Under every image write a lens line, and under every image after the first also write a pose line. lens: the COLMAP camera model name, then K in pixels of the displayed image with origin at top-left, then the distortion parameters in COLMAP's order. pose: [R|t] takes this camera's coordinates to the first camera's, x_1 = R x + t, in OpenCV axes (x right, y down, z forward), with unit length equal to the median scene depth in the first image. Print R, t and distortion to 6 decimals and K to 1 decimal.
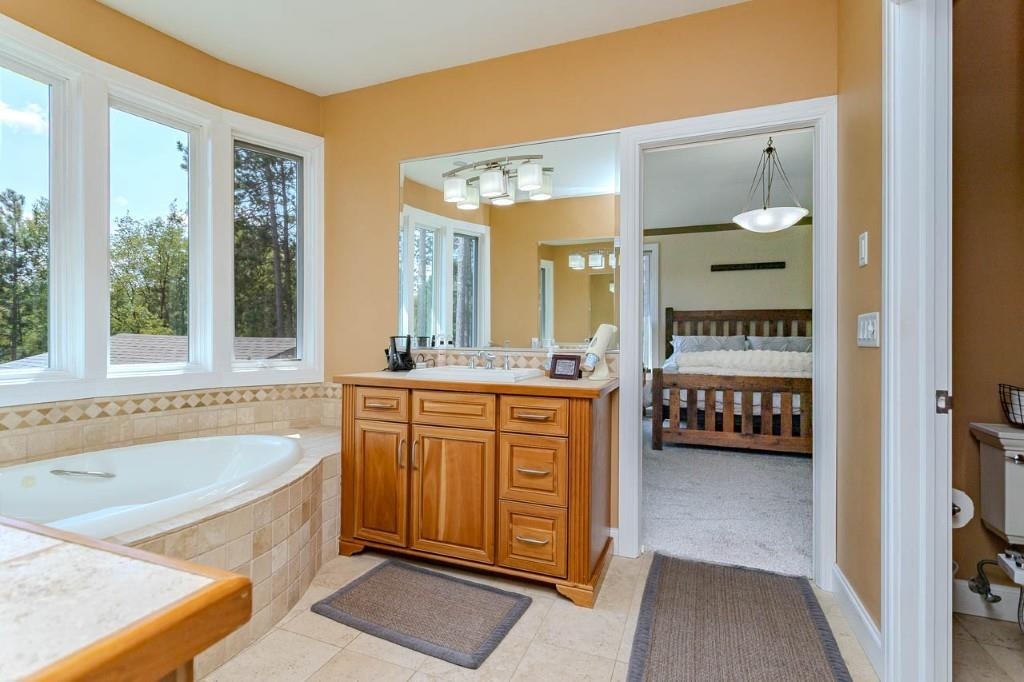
lens RADIAL K [[489.2, 0, 506.0], [0, 489.2, 338.7], [0, 0, 1]] dist [0.003224, 0.000888]
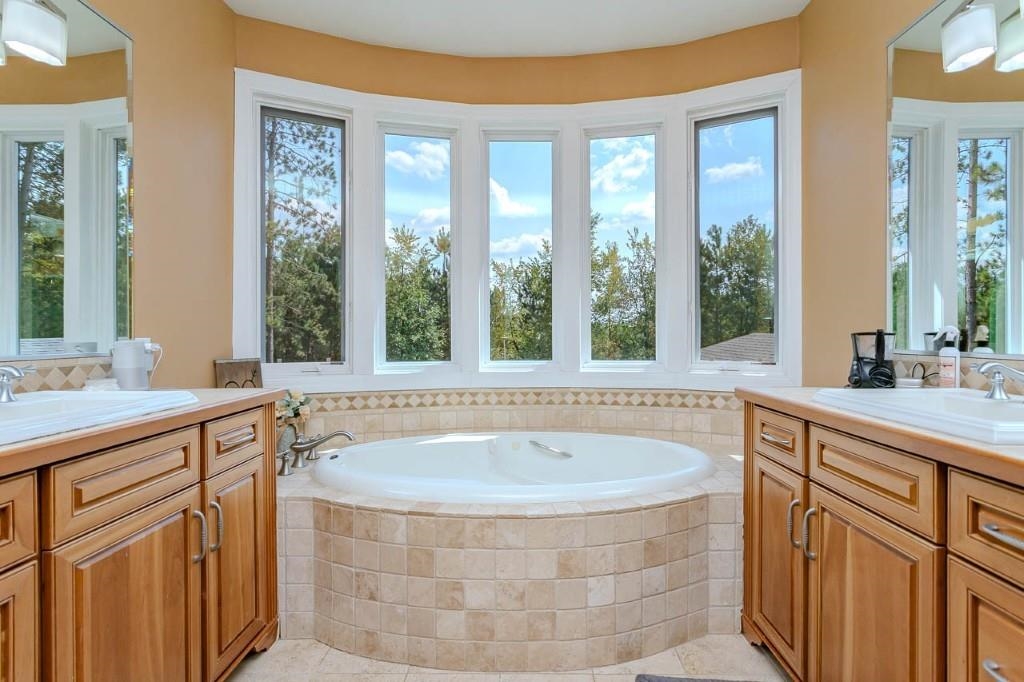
lens RADIAL K [[489.2, 0, 515.0], [0, 489.2, 338.6], [0, 0, 1]] dist [0.003224, 0.000888]
pose [[0.369413, -0.001045, -0.929265, 0.208100], [0.002938, 0.999996, 0.000043, 0.000926], [0.929261, -0.002746, 0.369414, 0.407570]]
